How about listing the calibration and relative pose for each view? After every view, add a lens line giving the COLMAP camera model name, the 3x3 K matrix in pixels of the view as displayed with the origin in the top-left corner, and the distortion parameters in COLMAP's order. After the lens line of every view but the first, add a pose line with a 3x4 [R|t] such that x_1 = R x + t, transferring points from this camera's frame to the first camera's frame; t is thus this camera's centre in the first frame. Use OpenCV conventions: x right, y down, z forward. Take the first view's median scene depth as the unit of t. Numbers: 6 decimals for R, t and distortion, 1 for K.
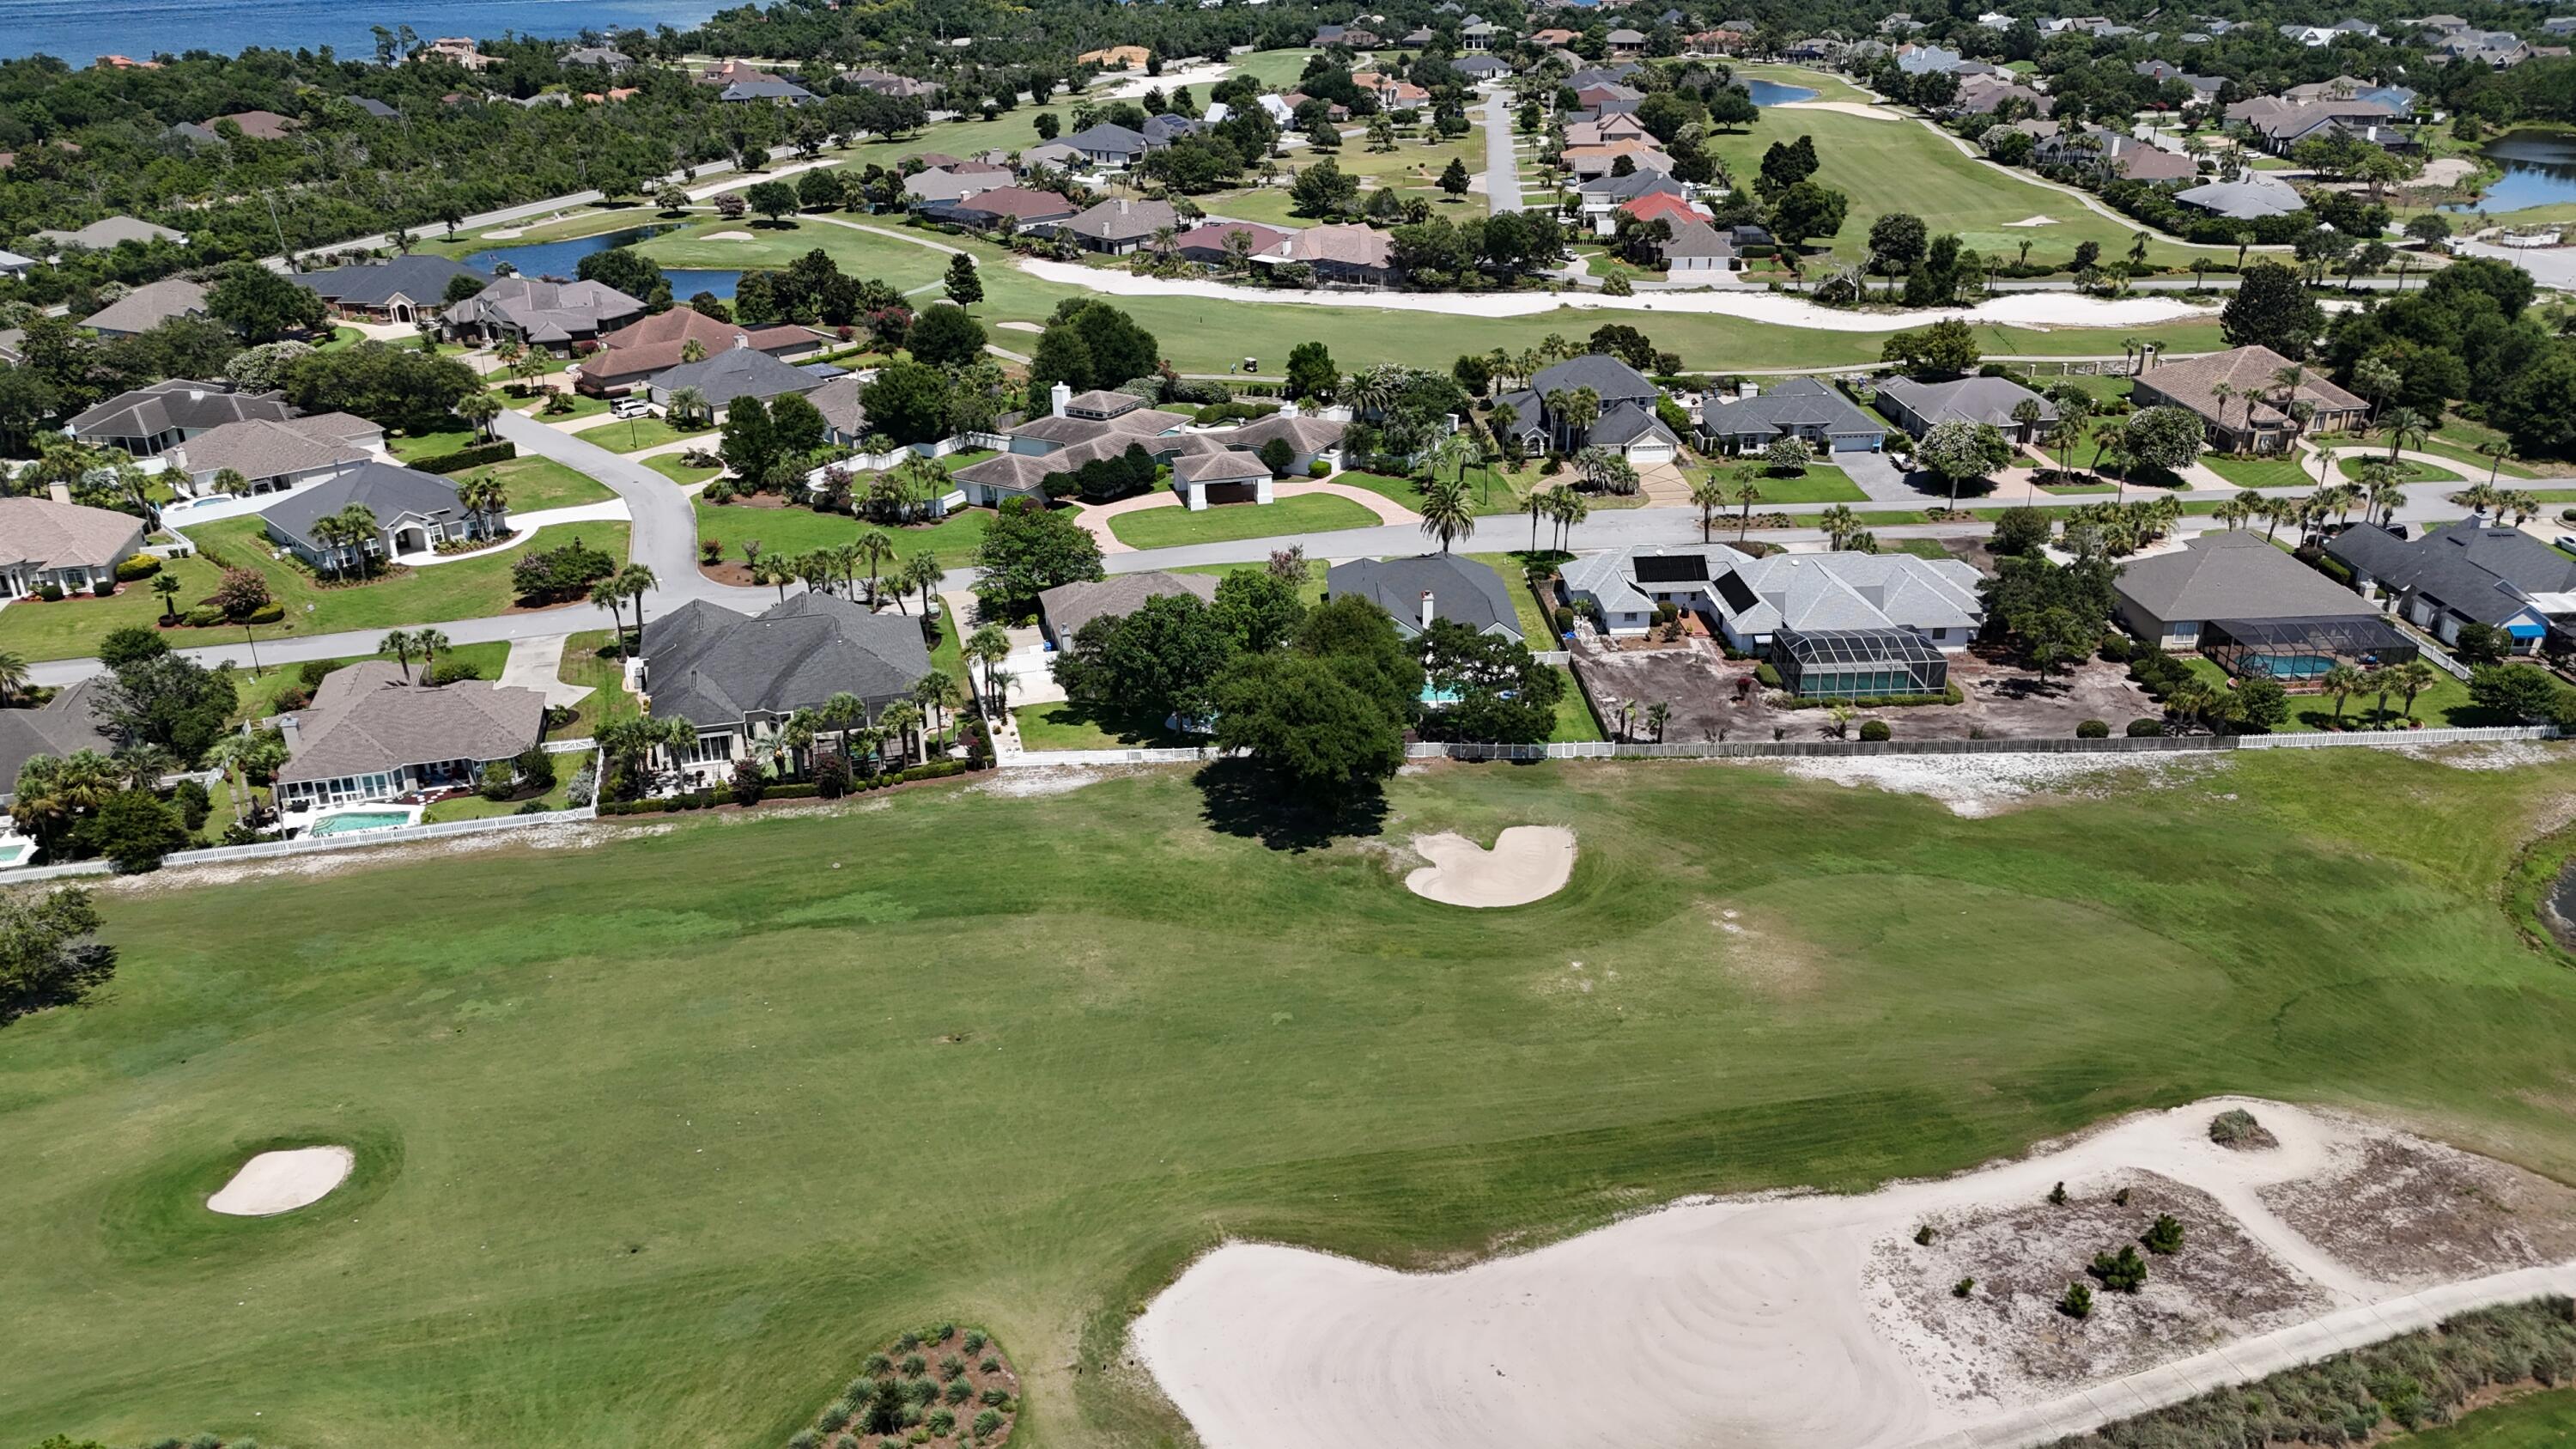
lens RADIAL K [[1885.1, 0, 1288.0], [0, 1885.1, 724.5], [0, 0, 1]] dist [0.058270, -0.052079]
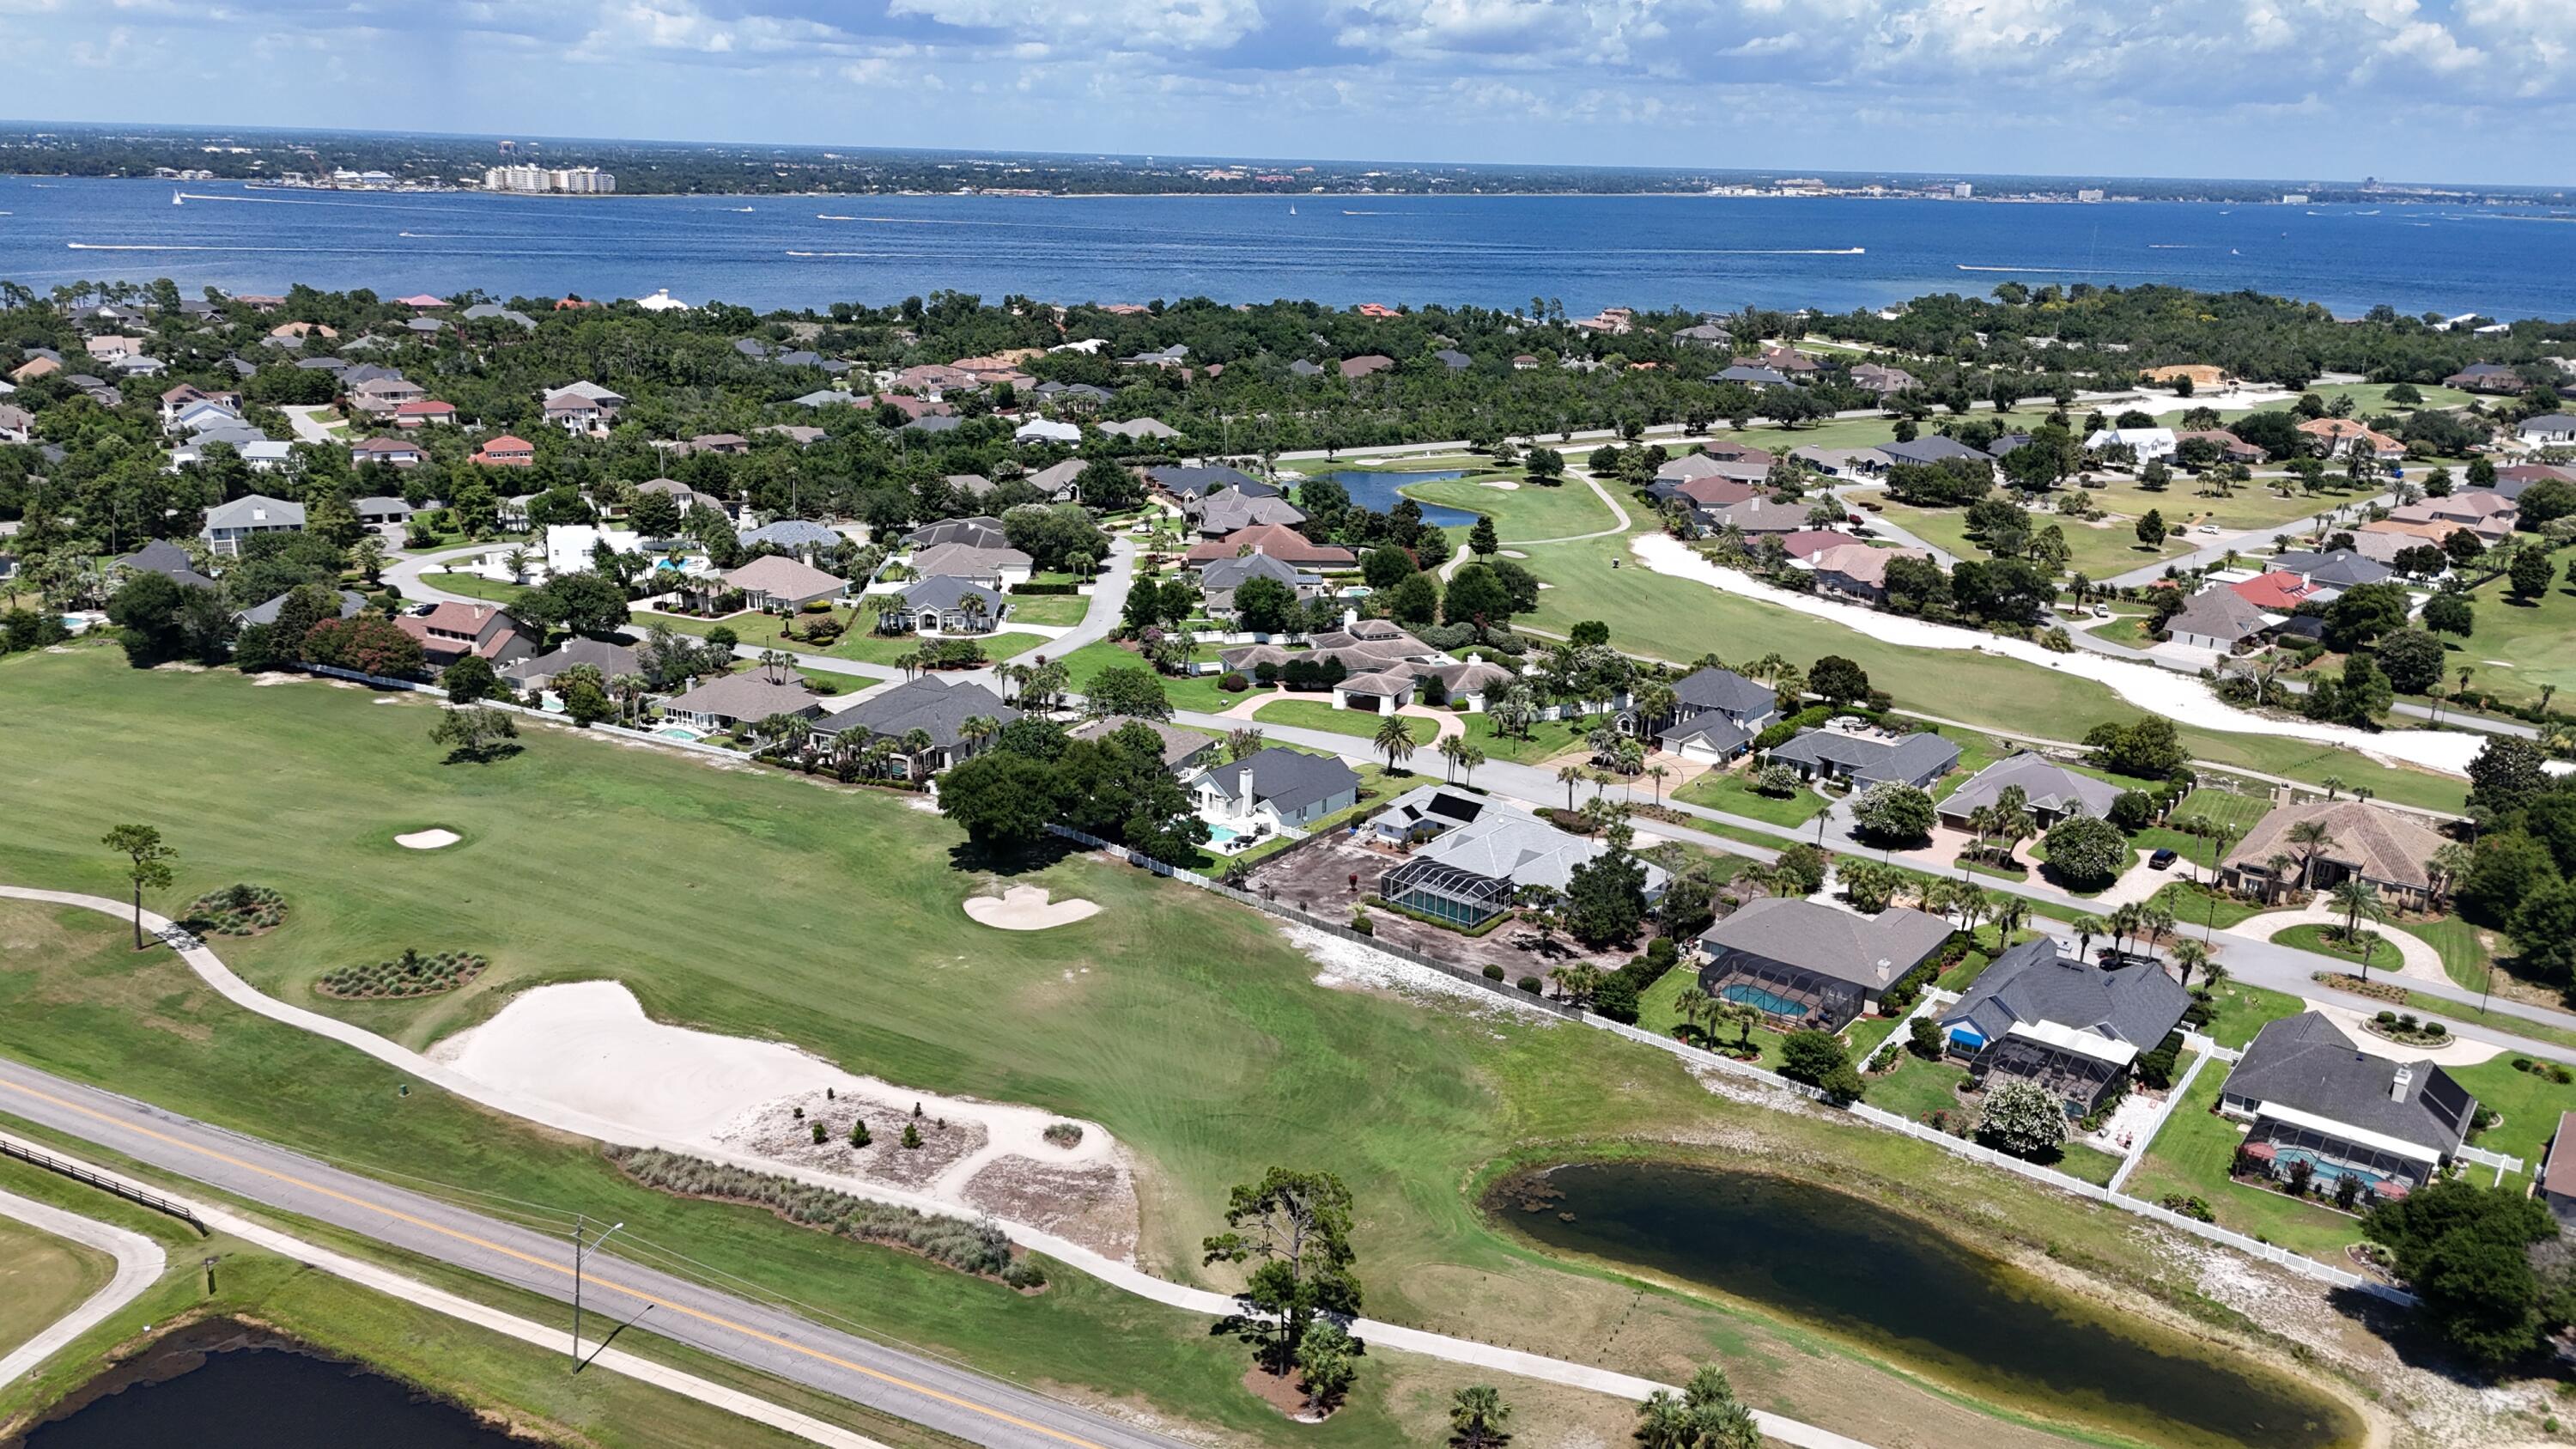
lens RADIAL K [[1885.1, 0, 1288.0], [0, 1885.1, 724.5], [0, 0, 1]] dist [0.058270, -0.052079]
pose [[0.755626, 0.218375, -0.617529, 0.905848], [-0.293533, 0.955714, -0.021209, -0.076598], [0.585549, 0.197291, 0.786262, -0.101067]]
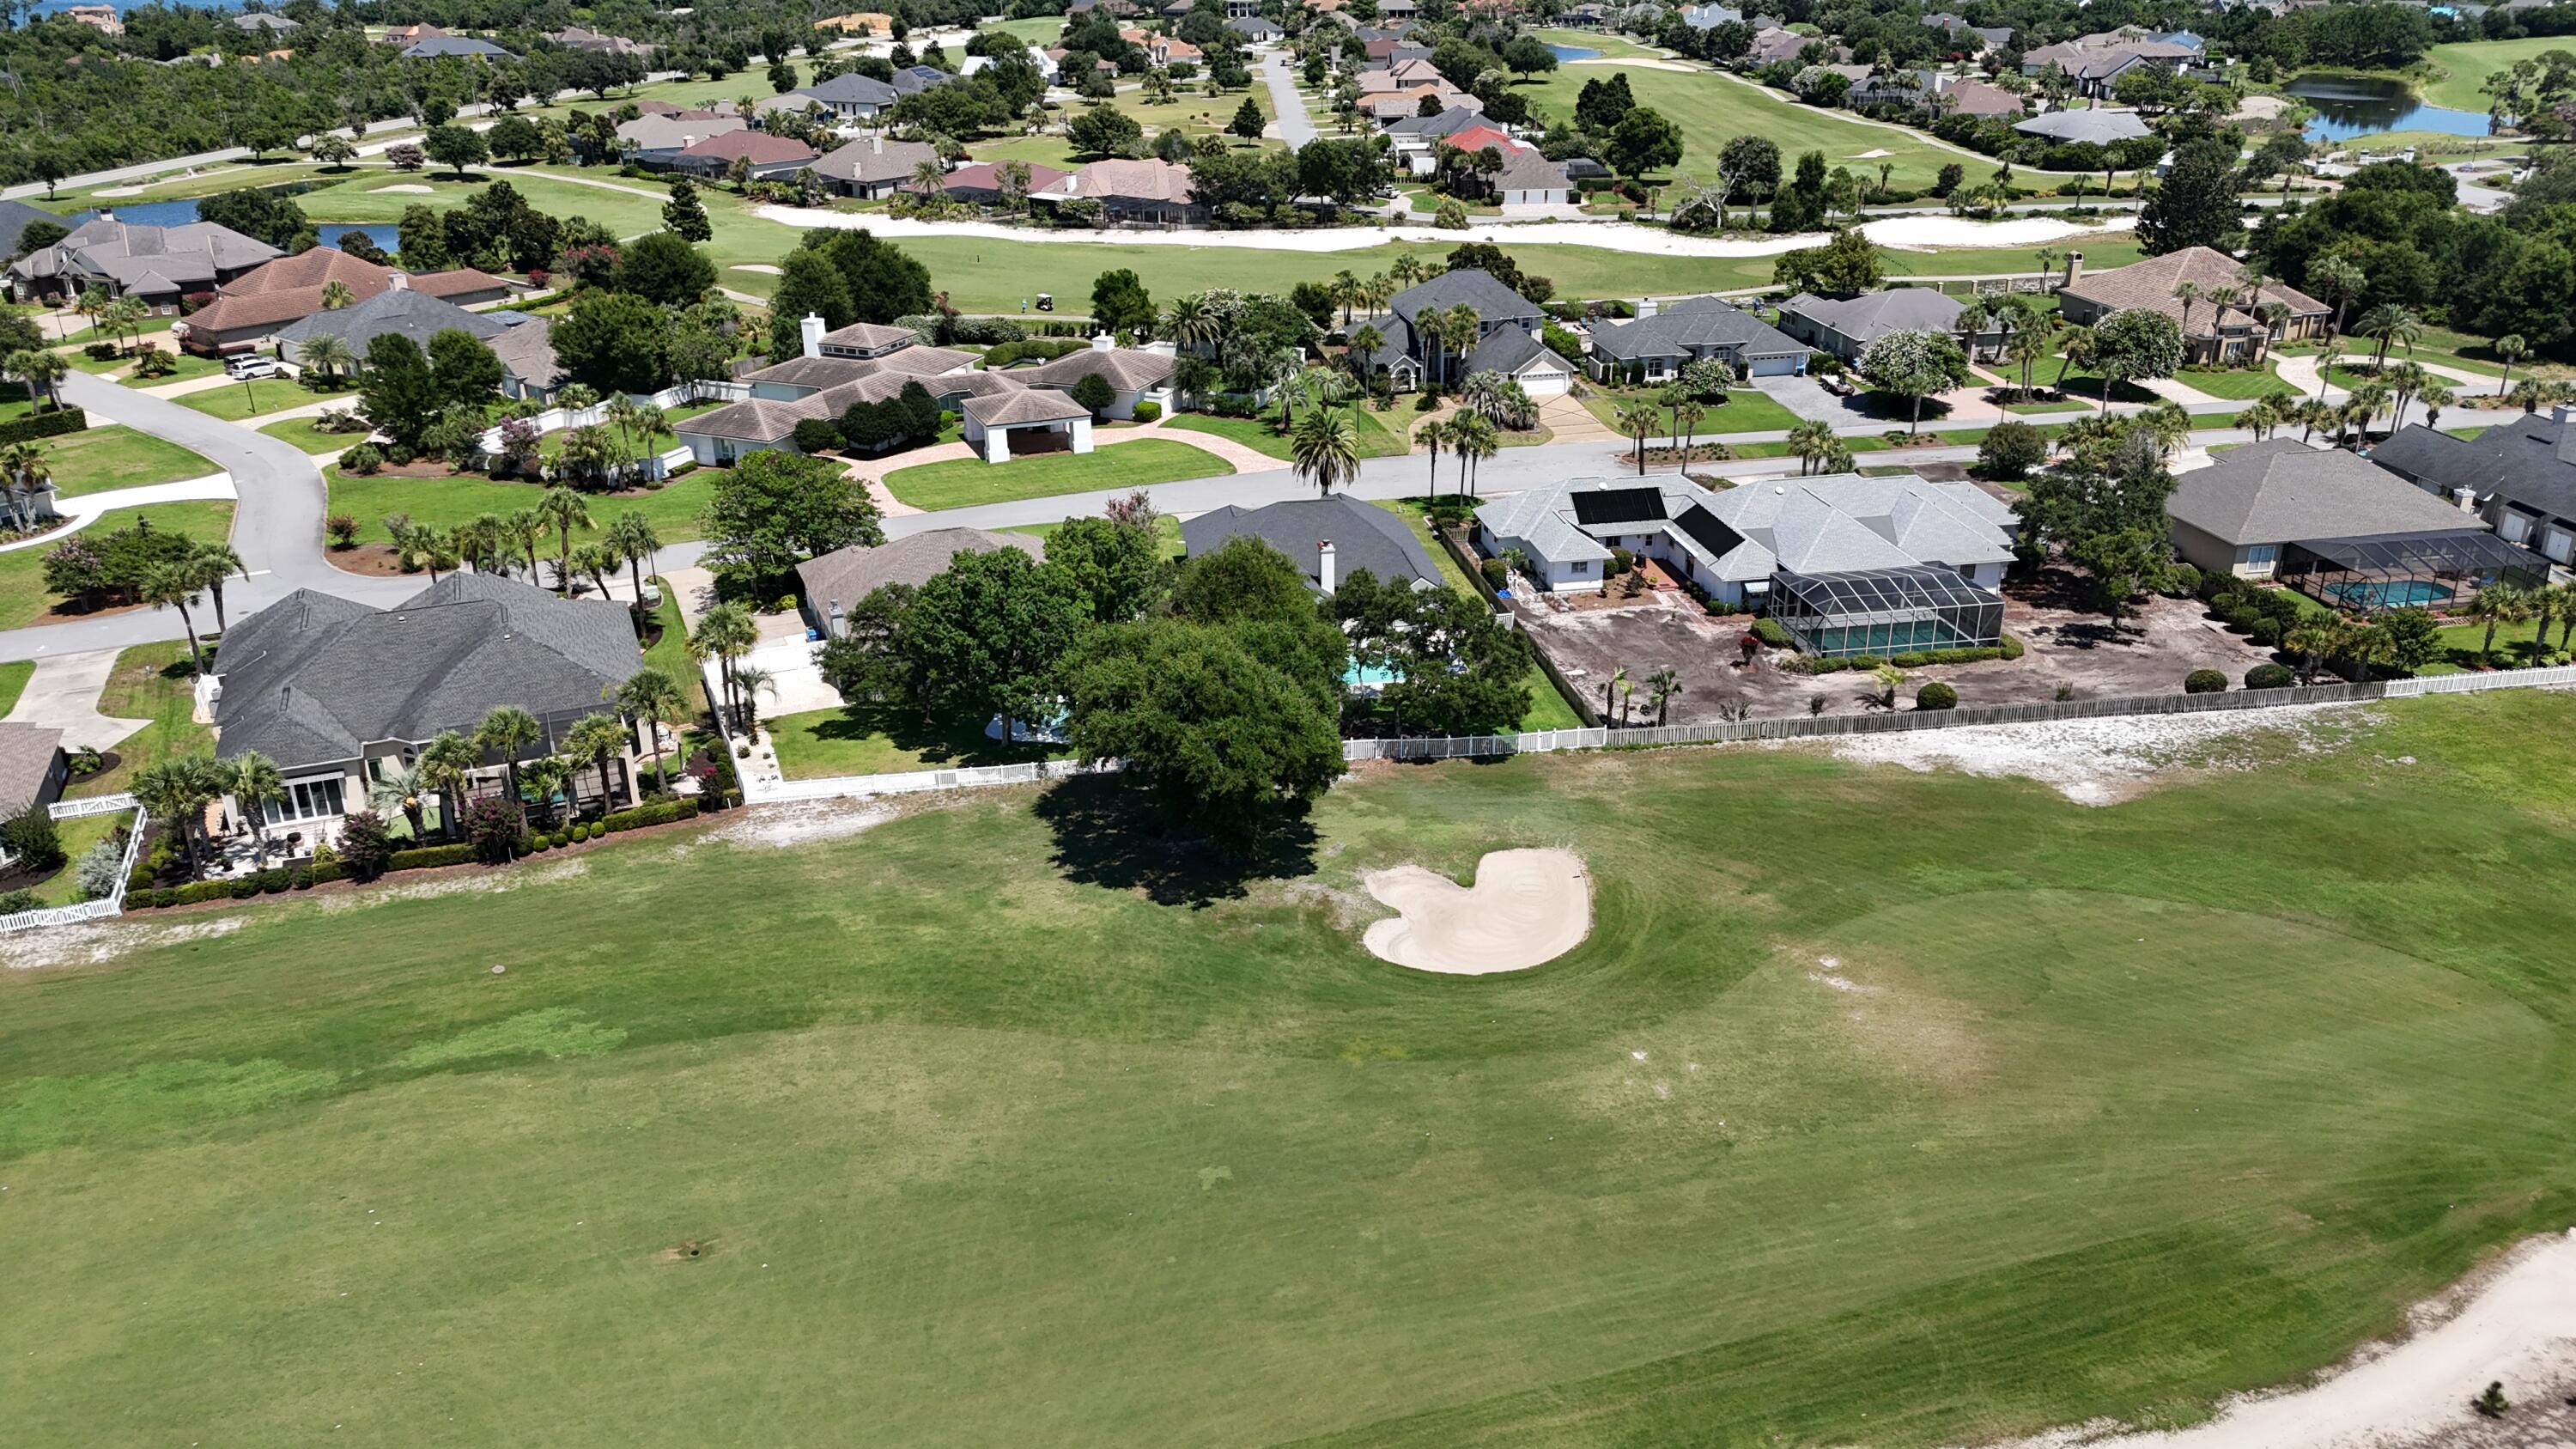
lens RADIAL K [[1885.1, 0, 1288.0], [0, 1885.1, 724.5], [0, 0, 1]] dist [0.058270, -0.052079]
pose [[0.991862, -0.046928, 0.118354, -0.031347], [0.047393, 0.998876, -0.001118, 0.002771], [-0.118168, 0.006718, 0.992971, 0.237849]]
